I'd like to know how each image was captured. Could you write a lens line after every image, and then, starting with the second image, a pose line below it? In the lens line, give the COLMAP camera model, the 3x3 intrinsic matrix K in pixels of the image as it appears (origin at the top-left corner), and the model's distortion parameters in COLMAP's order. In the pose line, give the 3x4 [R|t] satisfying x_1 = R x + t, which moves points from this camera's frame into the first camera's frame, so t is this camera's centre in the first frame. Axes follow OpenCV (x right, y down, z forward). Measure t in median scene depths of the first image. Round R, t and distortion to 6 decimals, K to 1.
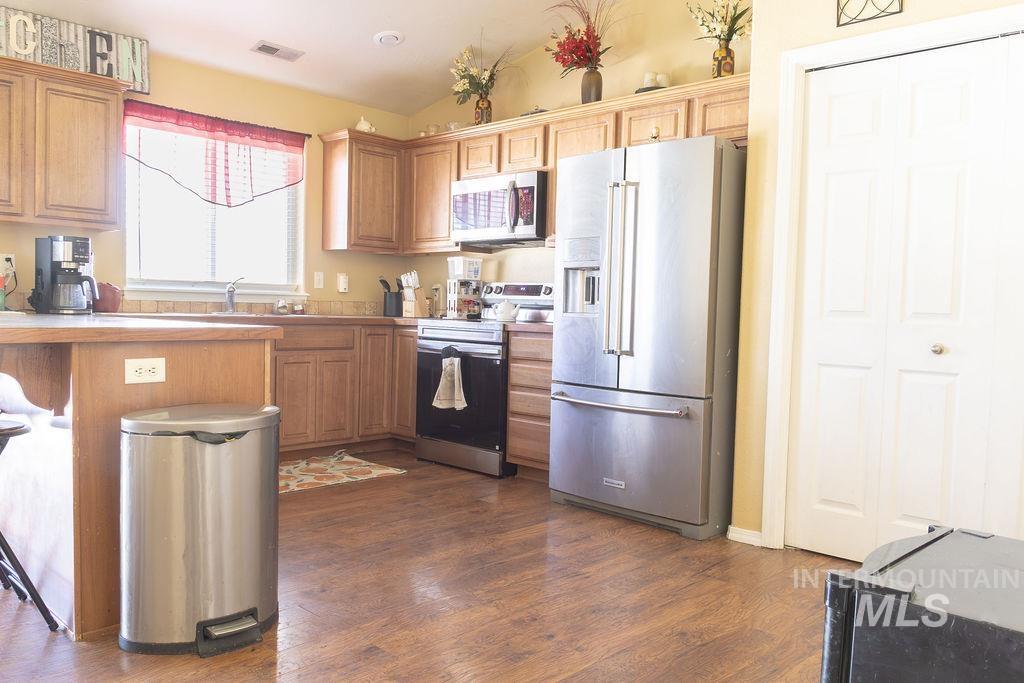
lens RADIAL K [[801.8, 0, 507.0], [0, 801.8, 344.0], [0, 0, 1]] dist [0.063140, -0.107148]
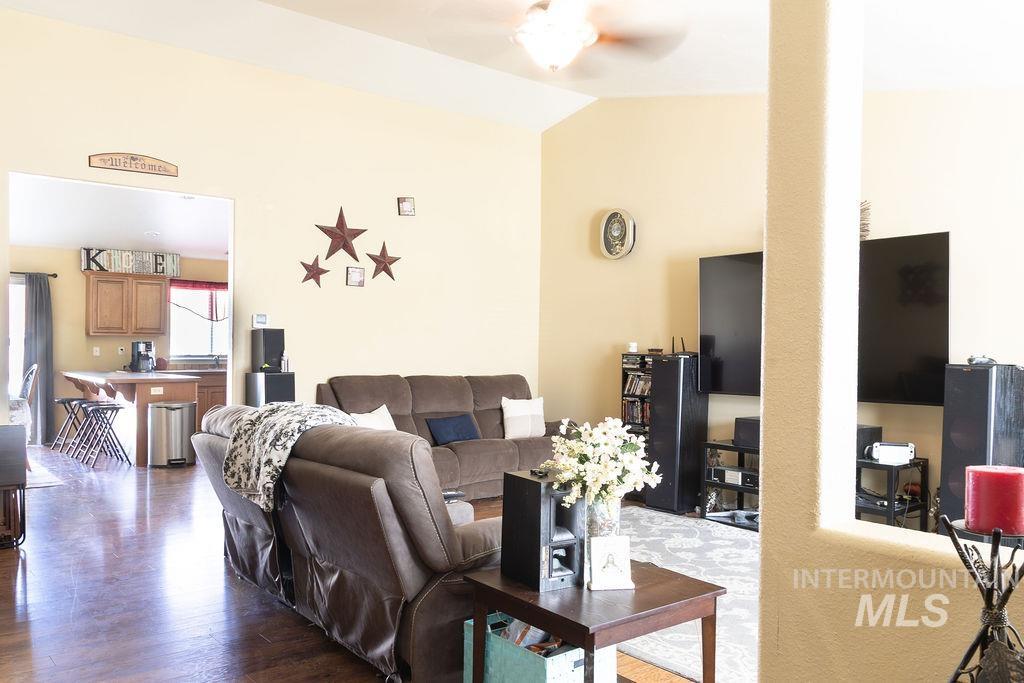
lens RADIAL K [[801.8, 0, 507.0], [0, 801.8, 344.0], [0, 0, 1]] dist [0.063140, -0.107148]
pose [[0.993168, -0.015811, -0.115615, 0.751801], [0.010309, 0.998793, -0.048027, 0.008127], [0.116235, 0.046507, 0.992132, -1.181363]]
